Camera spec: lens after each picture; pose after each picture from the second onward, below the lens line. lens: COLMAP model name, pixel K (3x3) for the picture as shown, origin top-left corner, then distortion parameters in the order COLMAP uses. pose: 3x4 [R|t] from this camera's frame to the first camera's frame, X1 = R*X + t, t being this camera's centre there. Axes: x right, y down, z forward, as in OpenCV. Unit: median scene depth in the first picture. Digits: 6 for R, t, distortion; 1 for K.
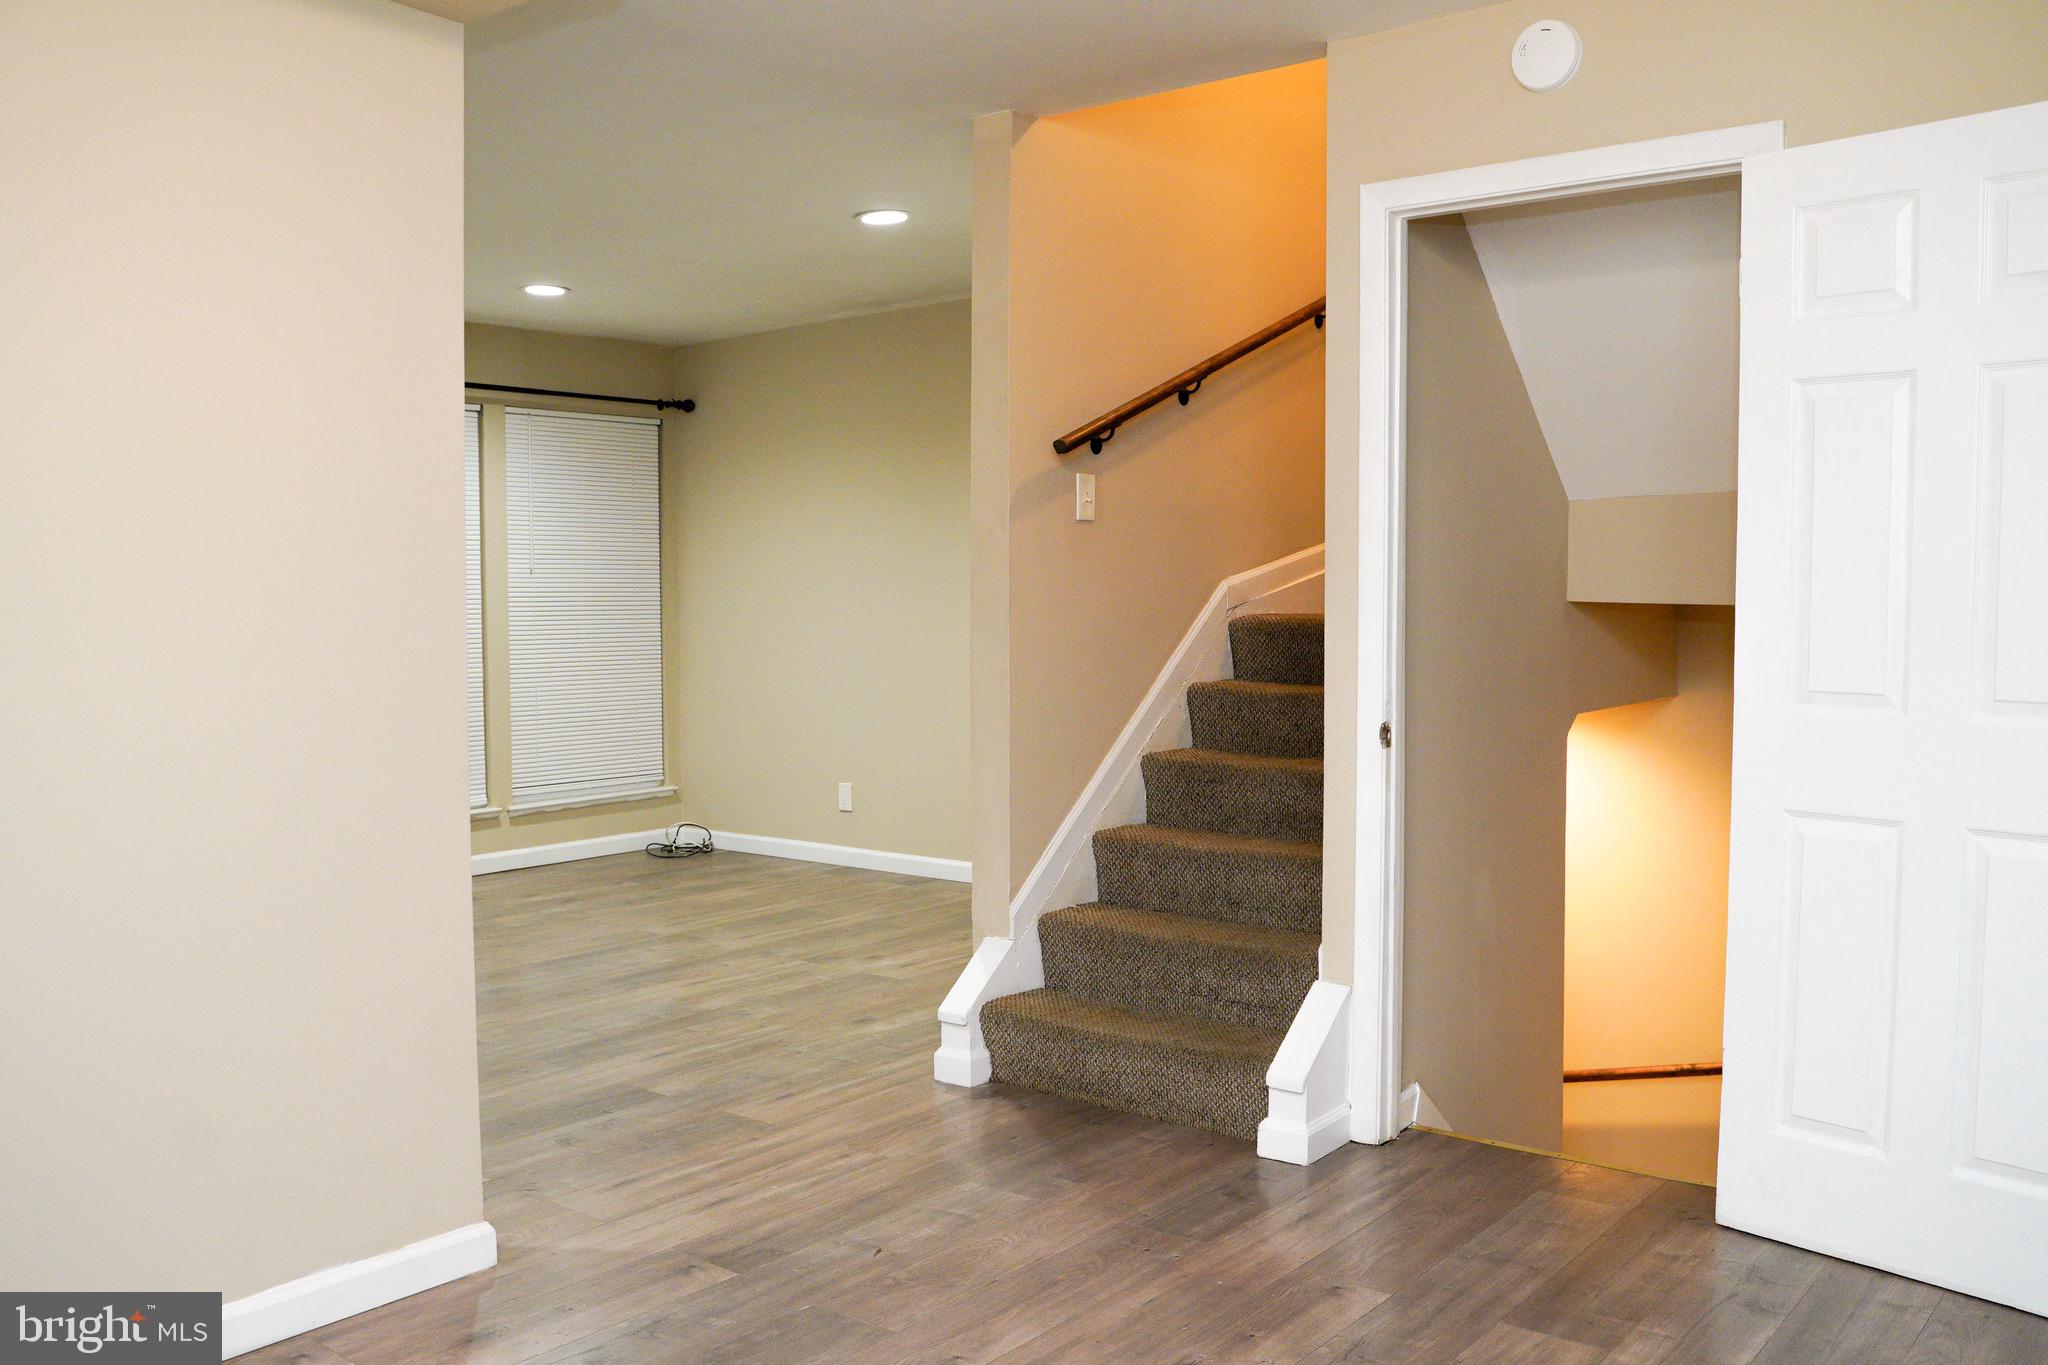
lens RADIAL K [[1678.0, 0, 972.9], [0, 1678.0, 713.5], [0, 0, 1]] dist [-0.087294, 0.032106]
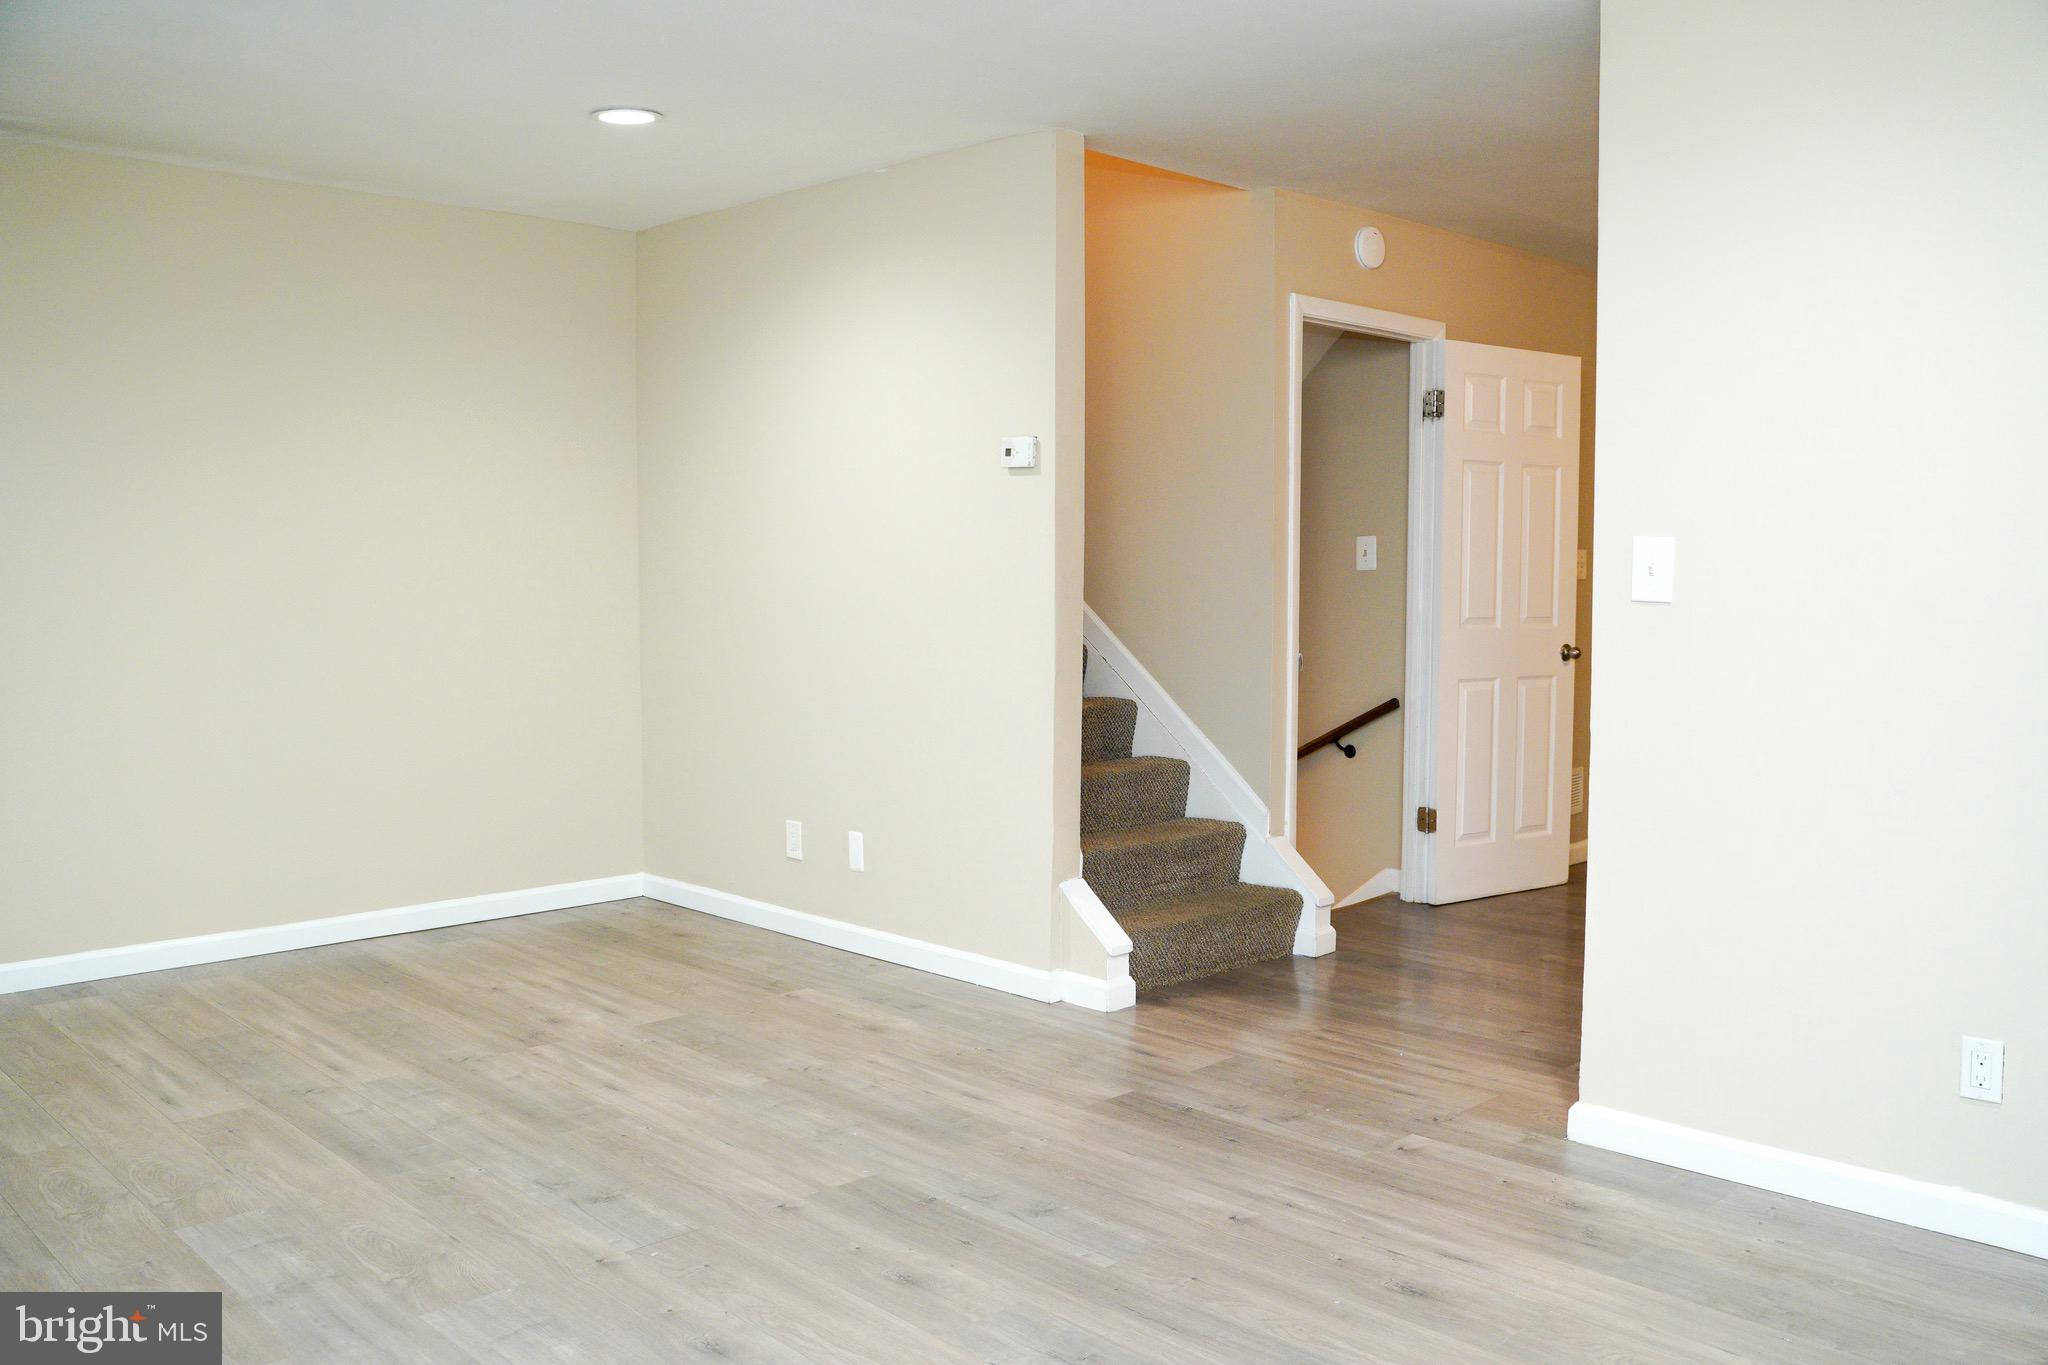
lens RADIAL K [[1678.0, 0, 1017.6], [0, 1678.0, 691.0], [0, 0, 1]] dist [-0.087294, 0.032106]
pose [[0.124626, -0.071668, 0.989612, -0.619125], [0.070735, 0.995492, 0.063186, -0.036167], [-0.989679, 0.062125, 0.129133, 0.508377]]
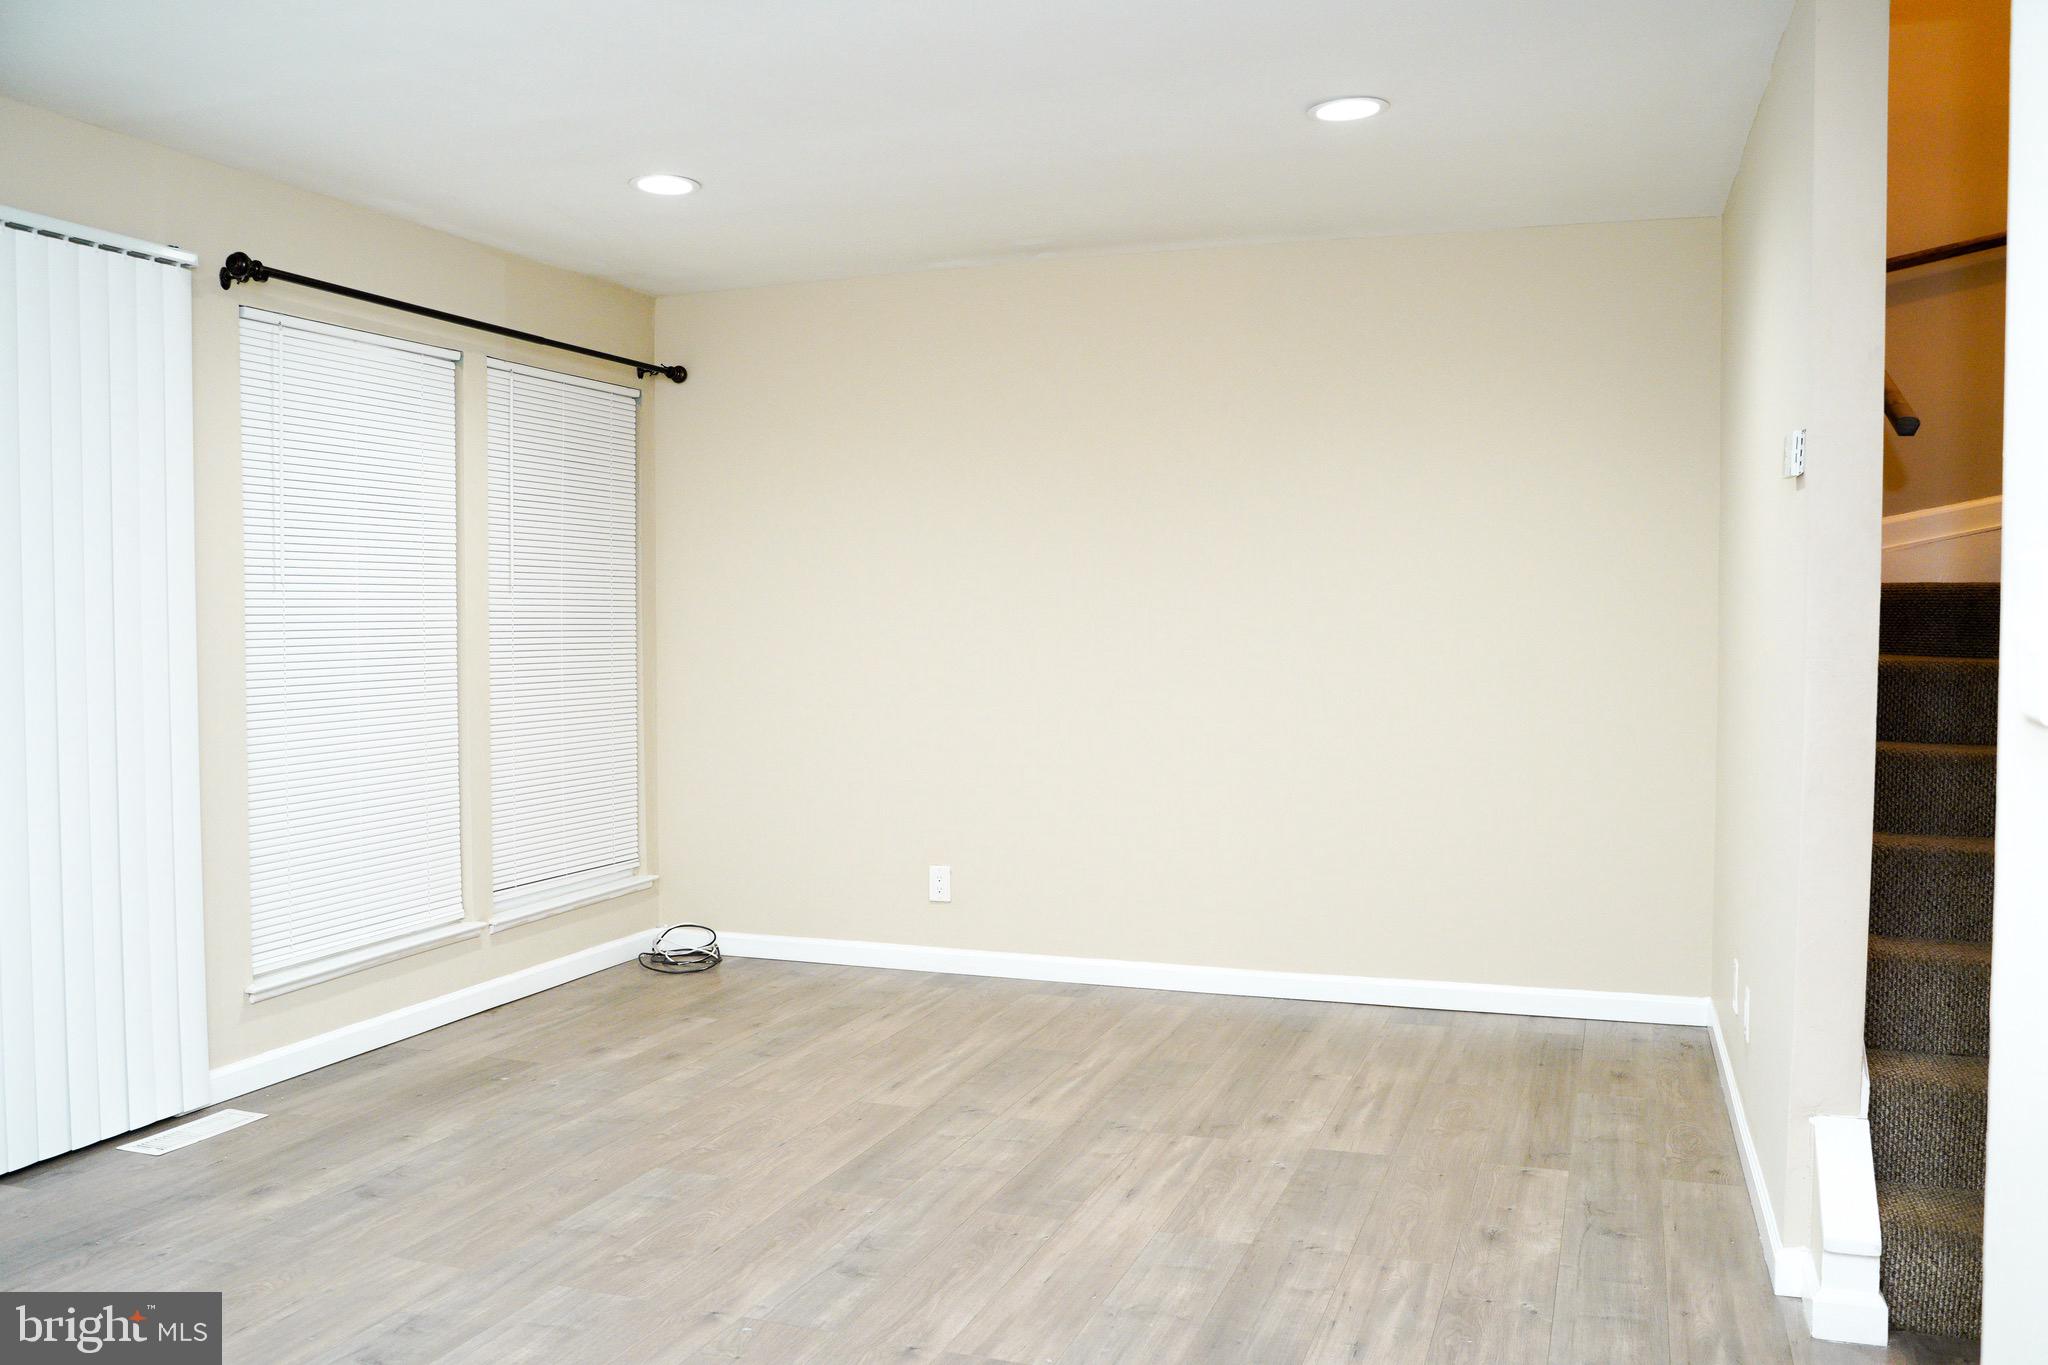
lens RADIAL K [[1678.0, 0, 1012.2], [0, 1678.0, 676.9], [0, 0, 1]] dist [-0.087294, 0.032106]
pose [[0.943831, -0.006021, 0.330375, -0.309624], [0.018254, 0.999257, -0.033938, -0.019445], [-0.329925, 0.038062, 0.943239, 0.262980]]
